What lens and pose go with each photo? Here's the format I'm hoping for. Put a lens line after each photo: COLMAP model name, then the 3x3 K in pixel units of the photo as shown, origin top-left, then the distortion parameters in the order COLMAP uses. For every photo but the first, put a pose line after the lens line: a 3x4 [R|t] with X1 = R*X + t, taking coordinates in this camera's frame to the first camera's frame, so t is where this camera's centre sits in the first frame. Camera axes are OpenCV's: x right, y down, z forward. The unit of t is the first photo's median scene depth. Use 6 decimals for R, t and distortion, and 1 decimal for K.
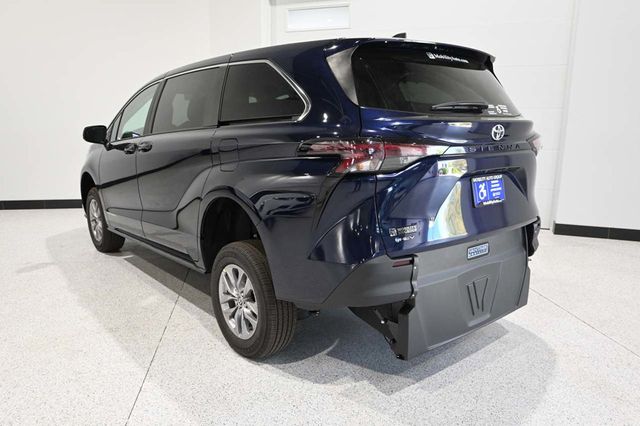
lens RADIAL K [[497.2, 0, 320.0], [0, 497.2, 213.0], [0, 0, 1]] dist [0.006135, 0.002633]
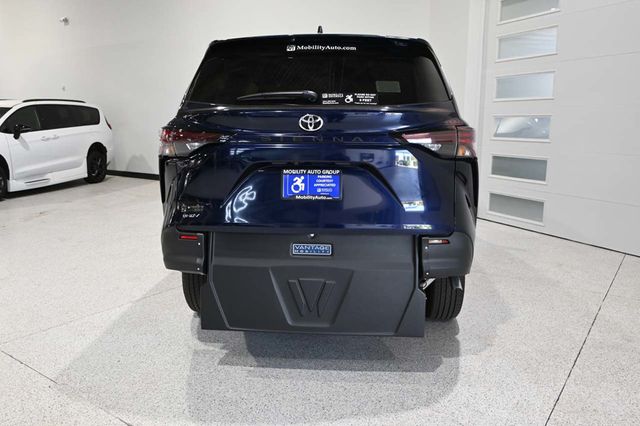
lens RADIAL K [[529.8, 0, 320.0], [0, 529.8, 213.0], [0, 0, 1]] dist [-0.004668, -0.001672]
pose [[0.698690, 0.109720, -0.706961, 1.038173], [-0.128579, 0.991338, 0.026780, -0.021045], [0.703775, 0.072189, 0.706746, 0.303041]]
